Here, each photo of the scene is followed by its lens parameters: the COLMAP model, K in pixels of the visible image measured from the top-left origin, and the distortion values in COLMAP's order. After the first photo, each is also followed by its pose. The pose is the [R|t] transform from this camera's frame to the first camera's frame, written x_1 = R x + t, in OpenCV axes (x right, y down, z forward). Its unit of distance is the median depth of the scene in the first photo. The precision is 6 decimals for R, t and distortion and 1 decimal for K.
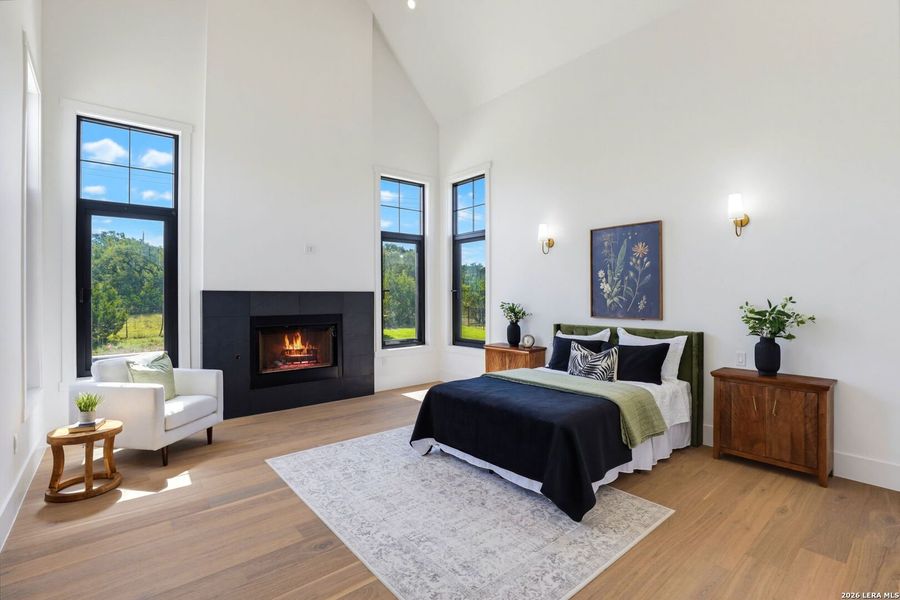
lens RADIAL K [[413.6, 0, 451.0], [0, 413.6, 298.4], [0, 0, 1]] dist [-0.025589, 0.002921]
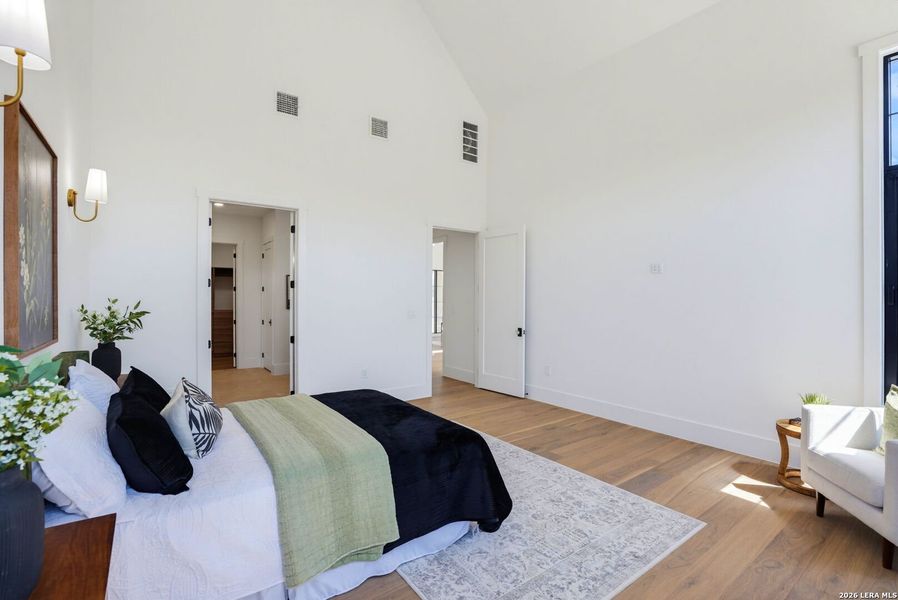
lens RADIAL K [[412.7, 0, 448.9], [0, 412.7, 300.4], [0, 0, 1]] dist [-0.025589, 0.002921]
pose [[-0.998518, 0.001980, 0.054384, -0.046358], [0.002279, 0.999983, 0.005435, -0.005473], [-0.054372, 0.005551, -0.998505, 2.100023]]
